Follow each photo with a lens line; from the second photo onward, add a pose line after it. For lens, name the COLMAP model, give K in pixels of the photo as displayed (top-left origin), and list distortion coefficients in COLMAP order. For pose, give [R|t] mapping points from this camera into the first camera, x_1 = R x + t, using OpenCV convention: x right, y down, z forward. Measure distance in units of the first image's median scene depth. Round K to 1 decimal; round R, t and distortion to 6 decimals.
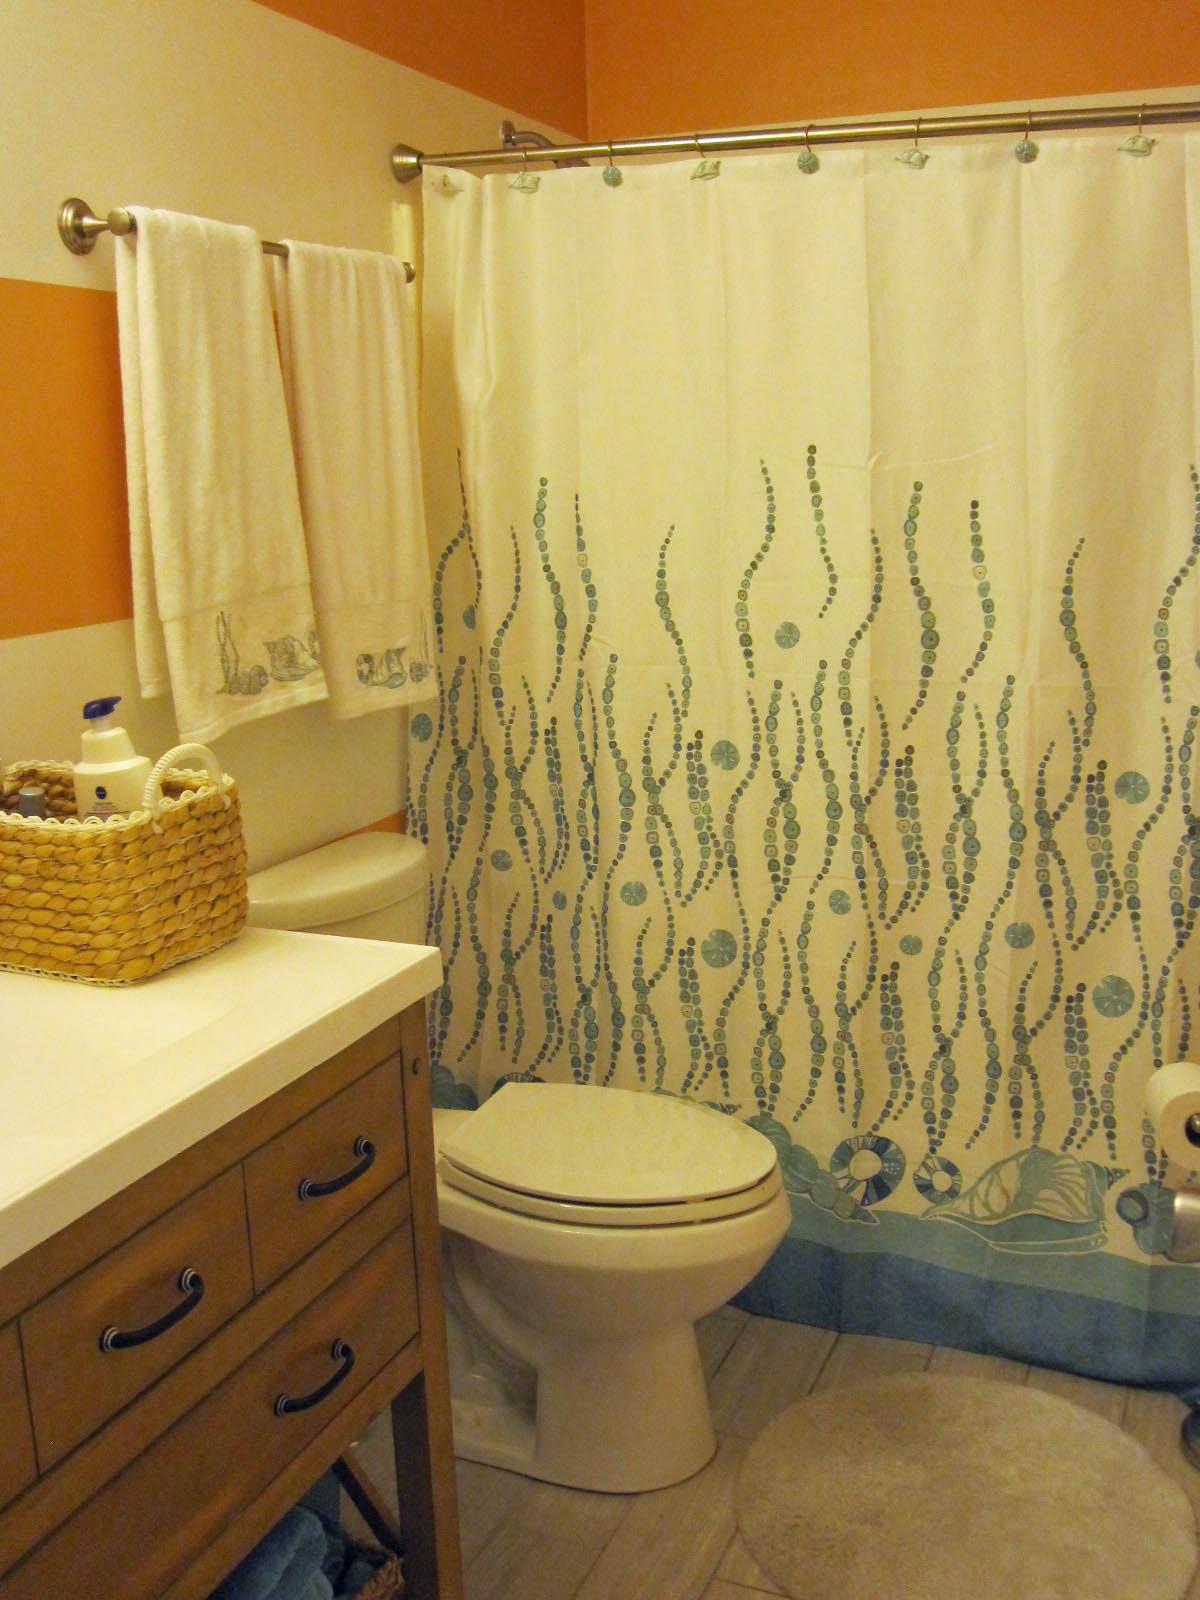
lens RADIAL K [[1584.6, 0, 605.3], [0, 1584.6, 797.0], [0, 0, 1]] dist [-0.065958, 0.000000]
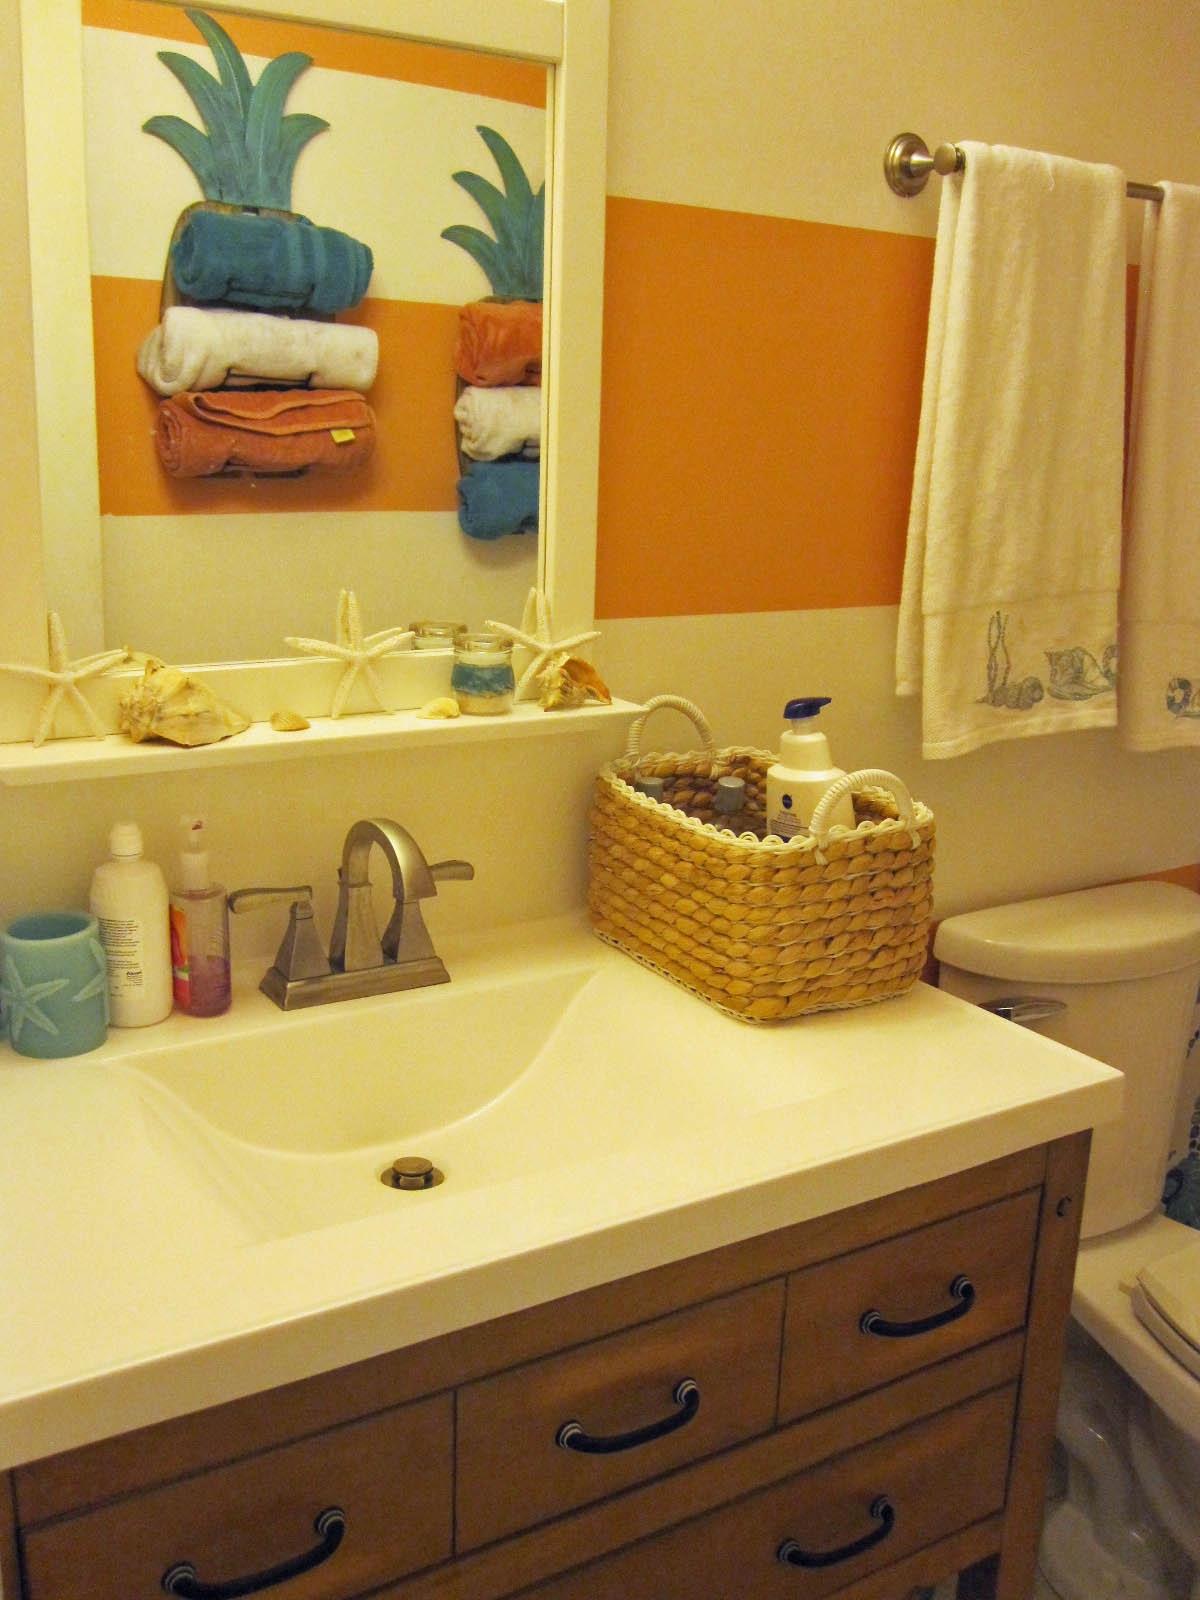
lens RADIAL K [[1584.6, 0, 588.4], [0, 1584.6, 802.4], [0, 0, 1]] dist [-0.065958, 0.000000]
pose [[0.819965, 0.191353, -0.539483, 0.057878], [-0.172594, 0.981256, 0.085722, -0.046888], [0.545774, 0.022822, 0.837621, 0.141053]]
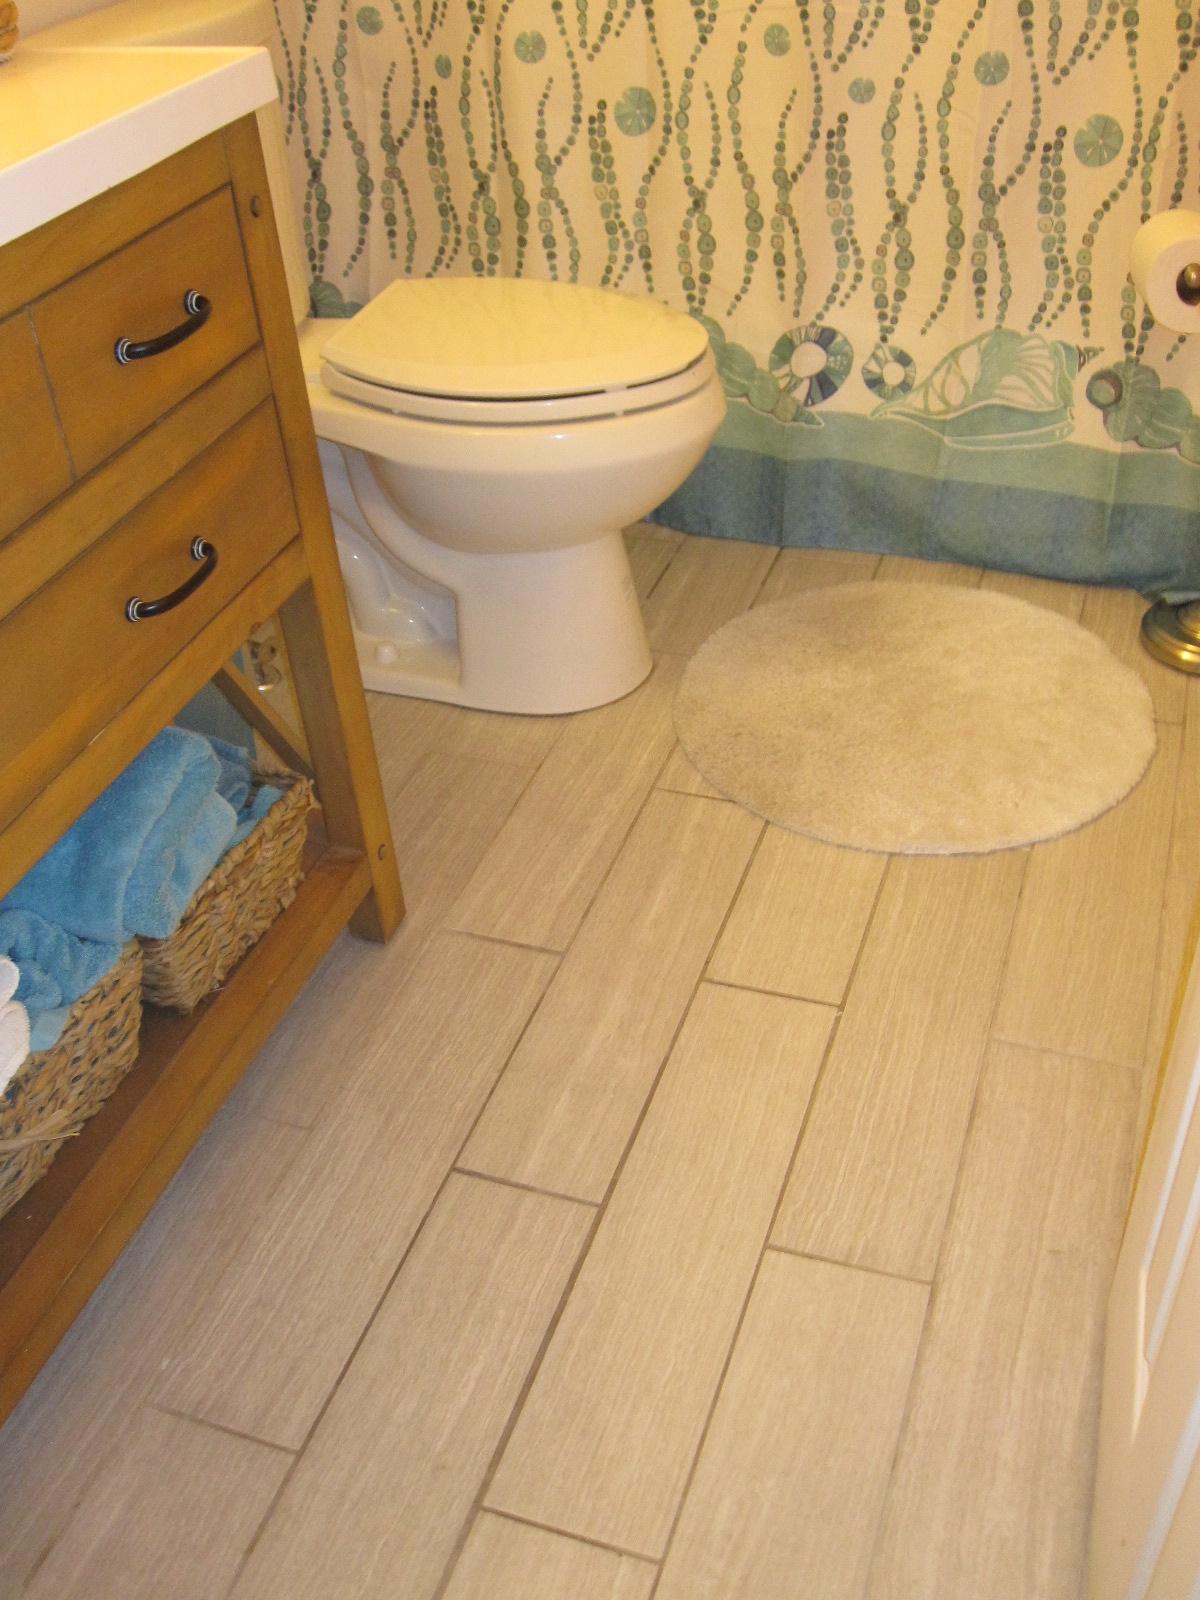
lens RADIAL K [[1584.6, 0, 600.9], [0, 1584.6, 790.1], [0, 0, 1]] dist [-0.065958, 0.000000]
pose [[0.997685, -0.063848, 0.023392, 0.013524], [0.047951, 0.904523, 0.423721, 0.084117], [-0.048213, -0.421619, 0.905491, 0.113839]]
